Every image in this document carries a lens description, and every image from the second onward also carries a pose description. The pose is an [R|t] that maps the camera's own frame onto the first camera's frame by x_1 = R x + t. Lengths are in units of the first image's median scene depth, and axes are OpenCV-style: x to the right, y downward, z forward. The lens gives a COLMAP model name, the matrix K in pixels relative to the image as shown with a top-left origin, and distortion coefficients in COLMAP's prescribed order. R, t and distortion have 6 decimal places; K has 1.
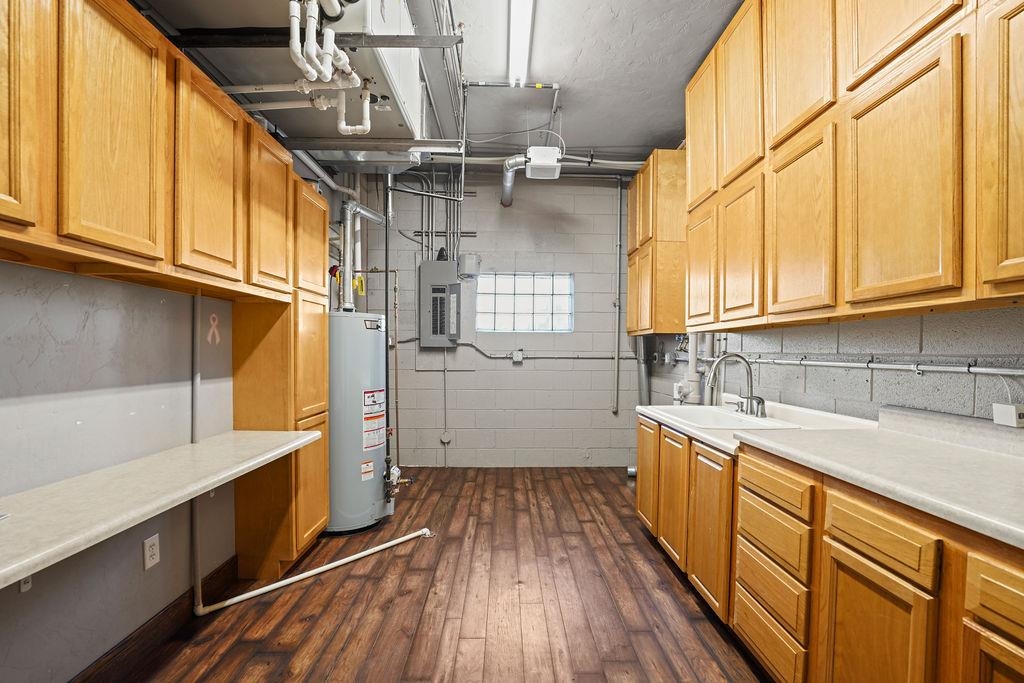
lens RADIAL K [[434.1, 0, 509.1], [0, 434.1, 360.9], [0, 0, 1]] dist [-0.028059, 0.000469]
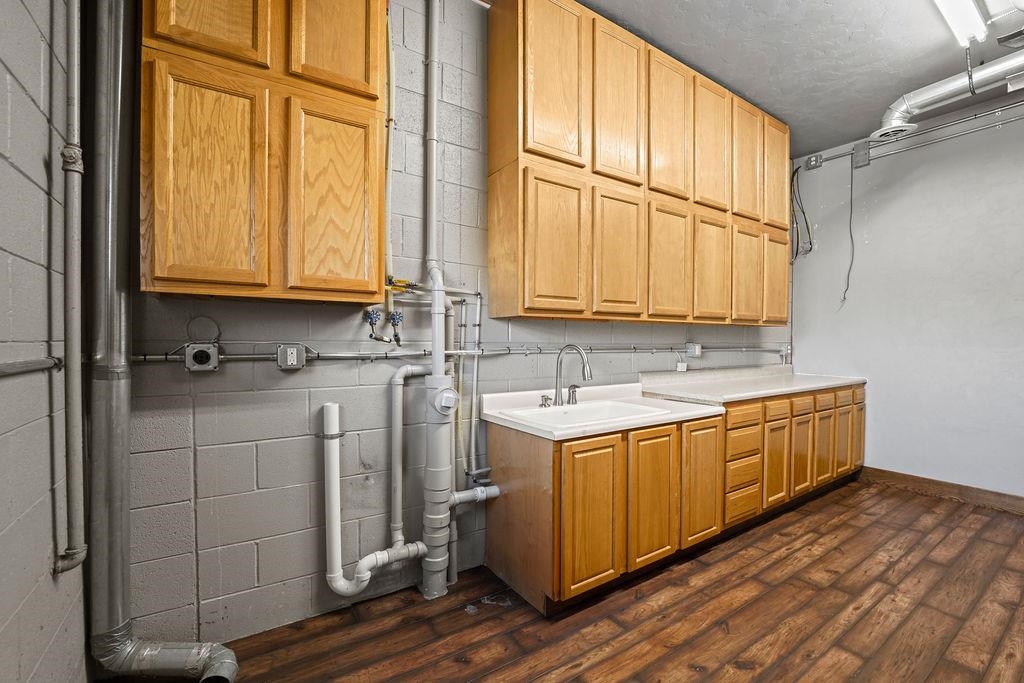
lens RADIAL K [[430.9, 0, 515.1], [0, 430.9, 346.9], [0, 0, 1]] dist [-0.033647, 0.006455]
pose [[-0.544017, -0.021915, 0.838788, -0.188246], [0.007891, 0.999481, 0.031231, -0.036974], [-0.839037, 0.023609, -0.543562, 1.444906]]
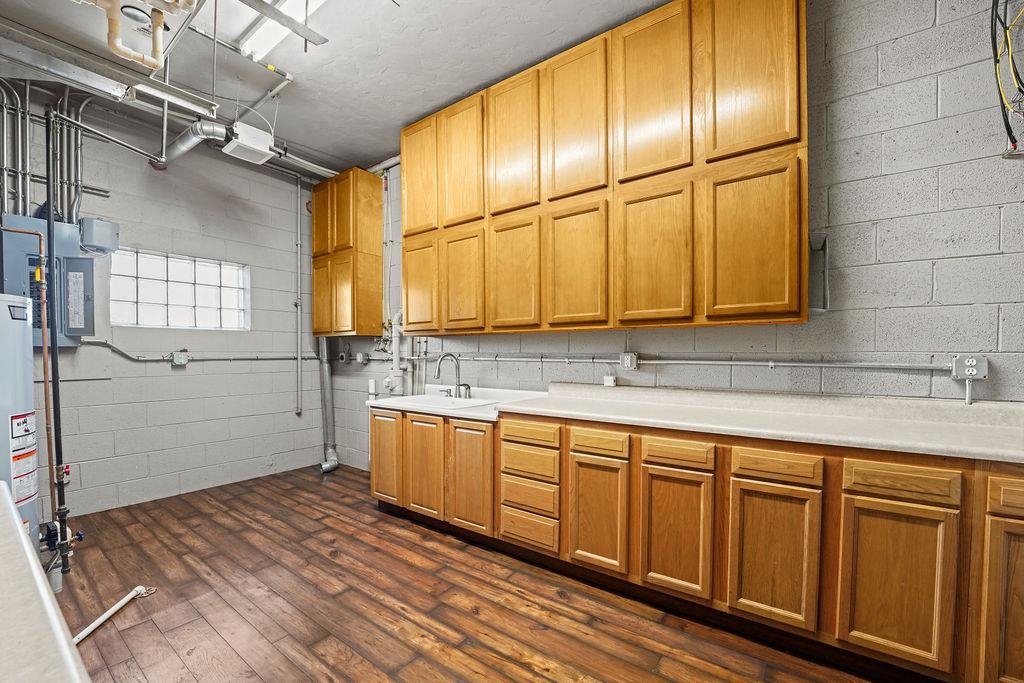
lens RADIAL K [[431.0, 0, 514.0], [0, 431.0, 364.9], [0, 0, 1]] dist [-0.025610, 0.000461]
pose [[0.603943, -0.028188, 0.796529, -0.374931], [0.019320, 0.999599, 0.020726, -0.004087], [-0.796793, 0.002872, 0.604245, 0.027598]]
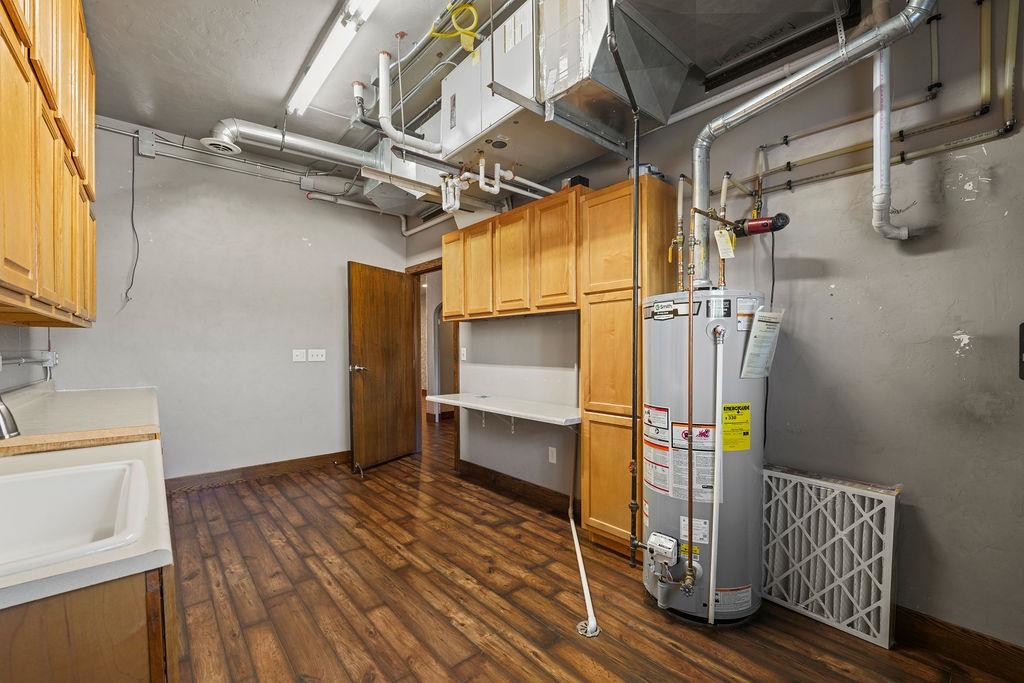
lens RADIAL K [[430.9, 0, 515.1], [0, 430.9, 346.9], [0, 0, 1]] dist [-0.033647, 0.006455]
pose [[-0.765536, -0.002149, -0.643389, 0.316970], [-0.013931, 0.999815, 0.013236, -0.035017], [0.643242, 0.019096, -0.765425, 1.425426]]
